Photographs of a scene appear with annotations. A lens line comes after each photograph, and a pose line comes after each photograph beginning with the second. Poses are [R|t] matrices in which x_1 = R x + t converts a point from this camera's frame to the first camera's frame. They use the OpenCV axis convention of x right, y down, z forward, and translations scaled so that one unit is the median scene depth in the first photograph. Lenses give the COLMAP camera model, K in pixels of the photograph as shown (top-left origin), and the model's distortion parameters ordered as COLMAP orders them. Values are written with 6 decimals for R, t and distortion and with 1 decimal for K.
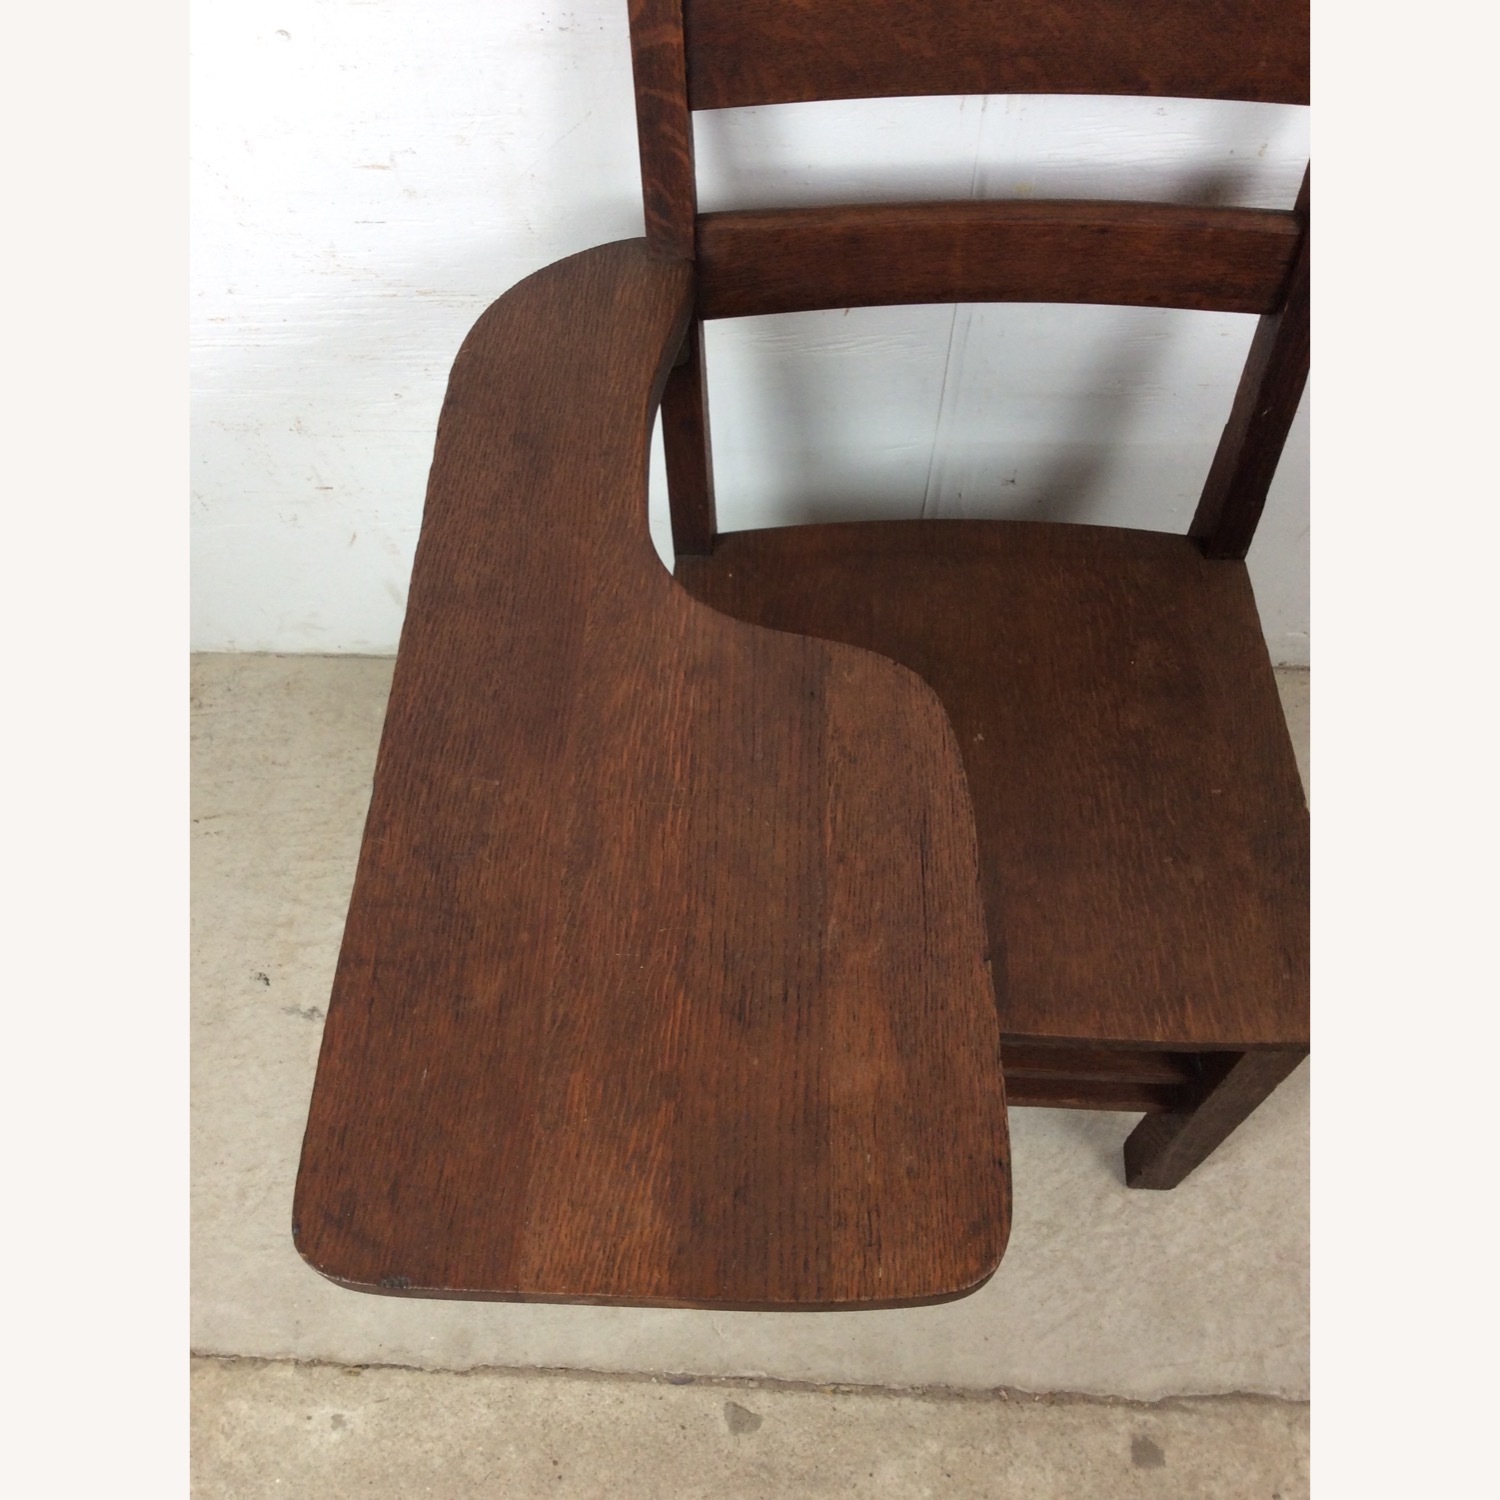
lens RADIAL K [[1377.9, 0, 750.0], [0, 1377.9, 750.0], [0, 0, 1]] dist [0.081269, -0.144793]
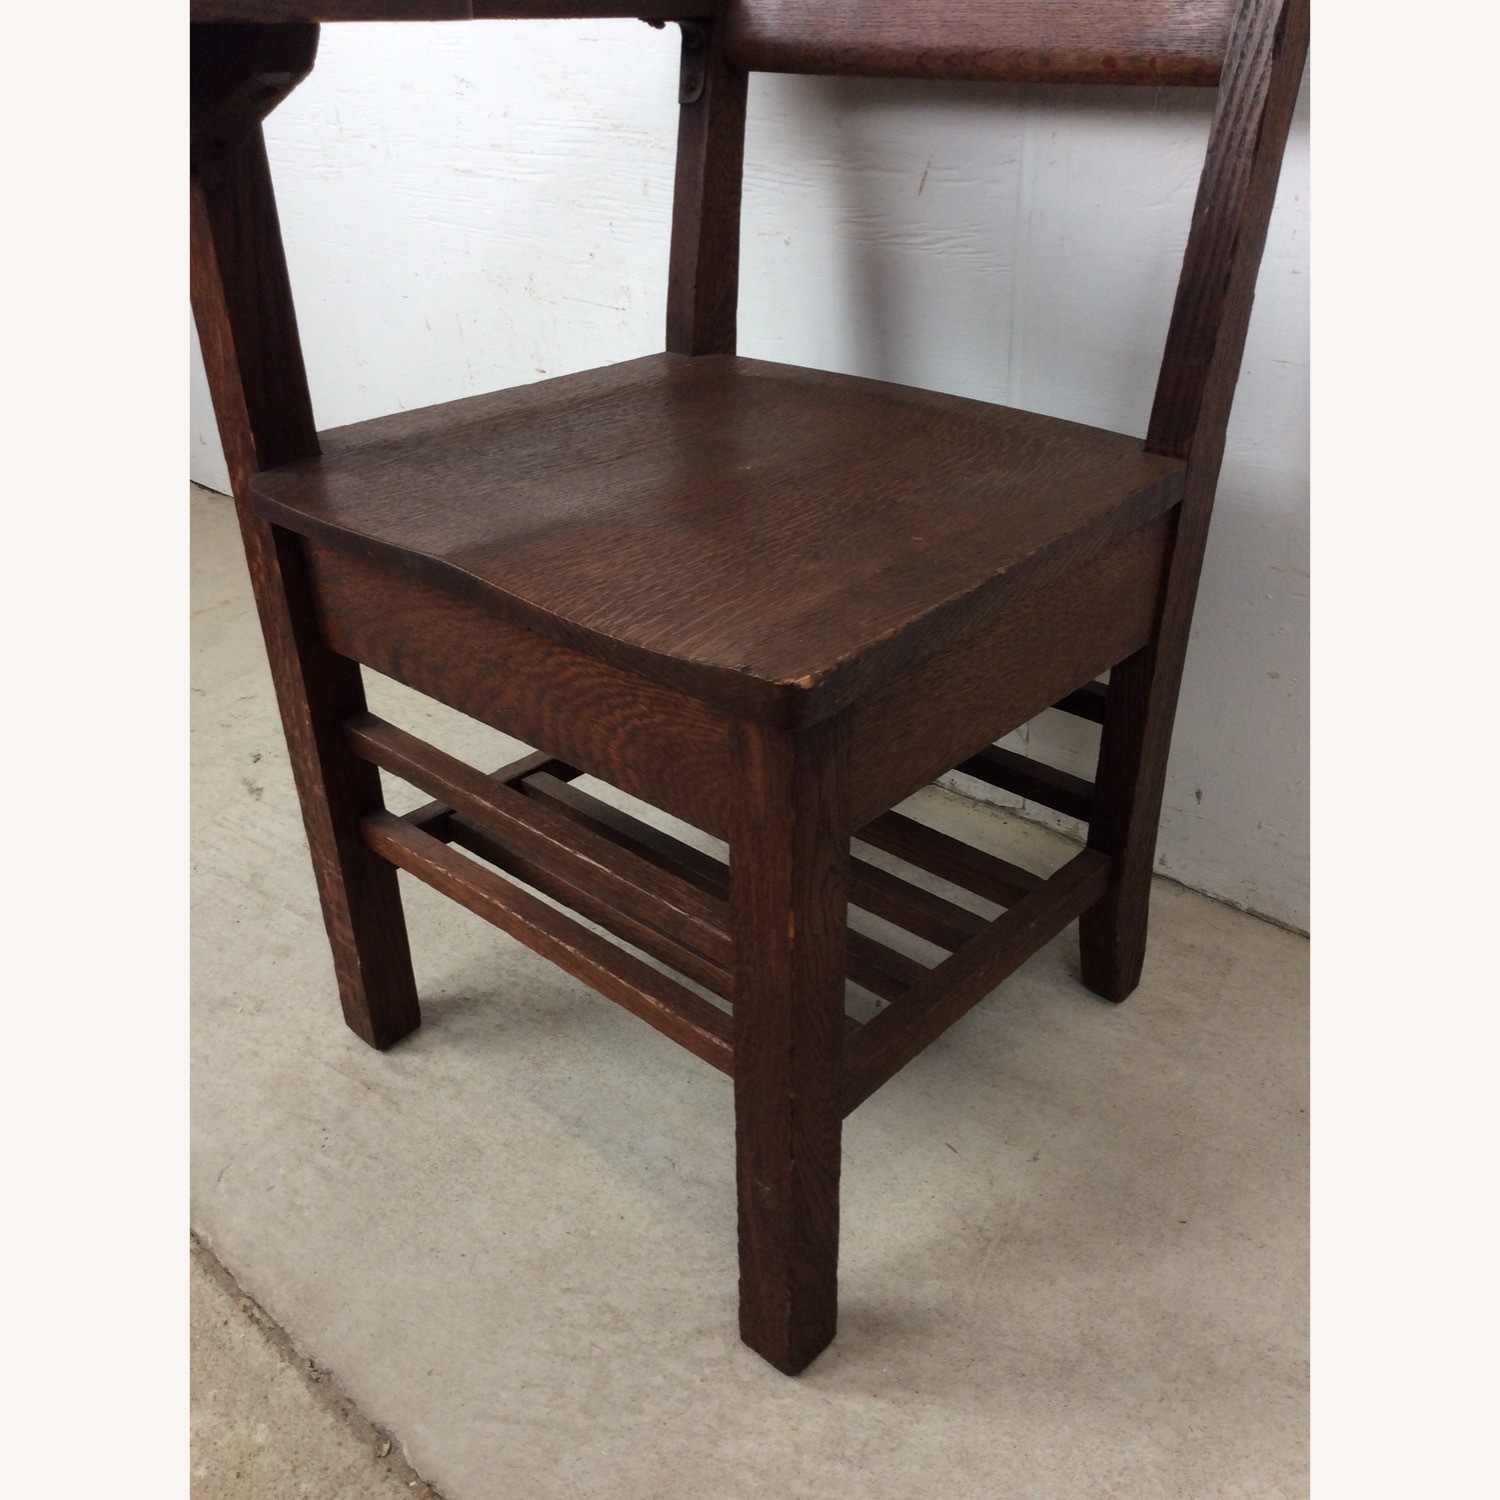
lens RADIAL K [[1358.4, 0, 755.3], [0, 1358.4, 750.0], [0, 0, 1]] dist [0.089310, -0.128133]
pose [[0.769582, 0.331975, -0.545469, 0.563550], [-0.554339, 0.771332, -0.312660, 0.313994], [0.316942, 0.542992, 0.777630, 0.366760]]
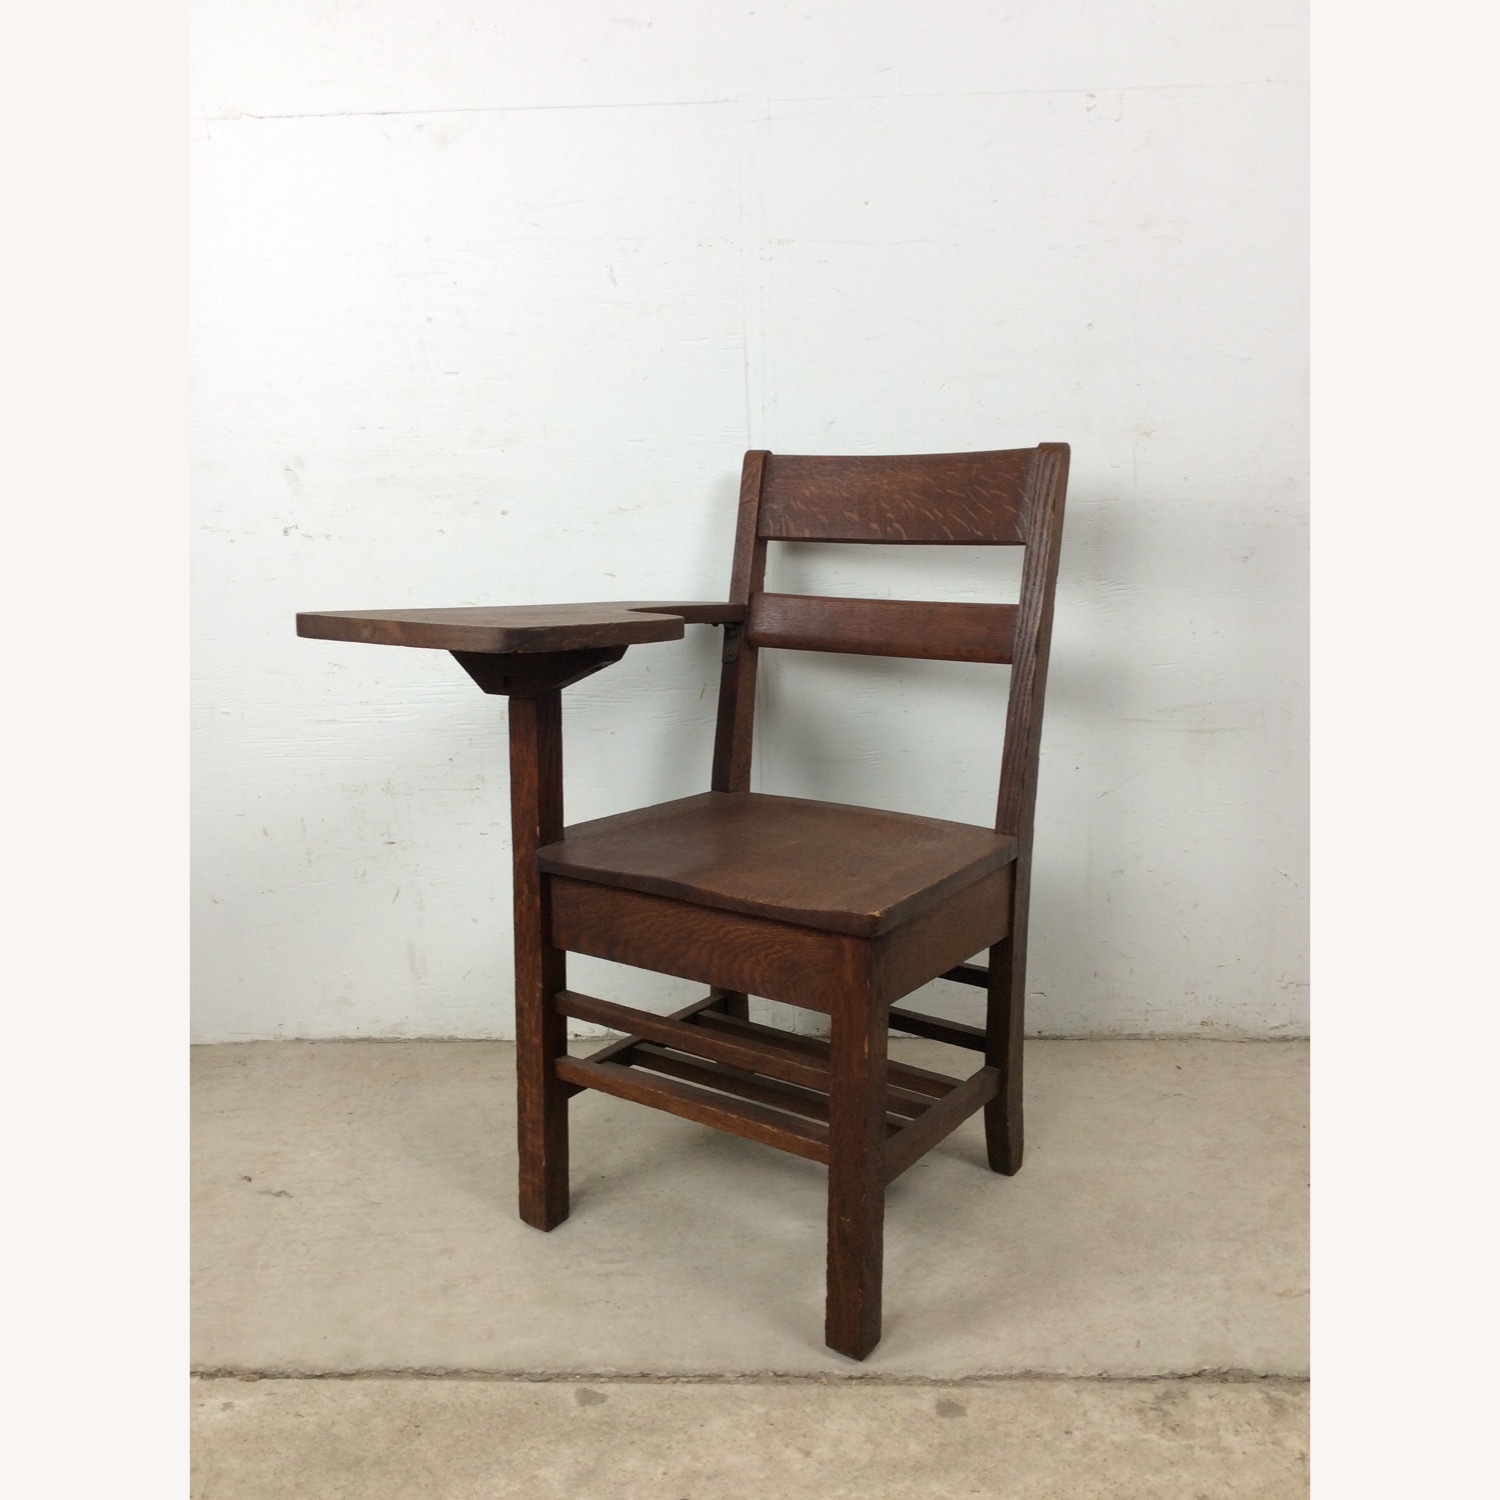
lens RADIAL K [[1338.8, 0, 750.0], [0, 1338.8, 750.0], [0, 0, 1]] dist [0.104232, -0.175552]
pose [[0.999973, 0.004246, -0.006000, 0.126295], [-0.007323, 0.646273, -0.763071, 0.972208], [0.000637, 0.763094, 0.646287, -0.101749]]
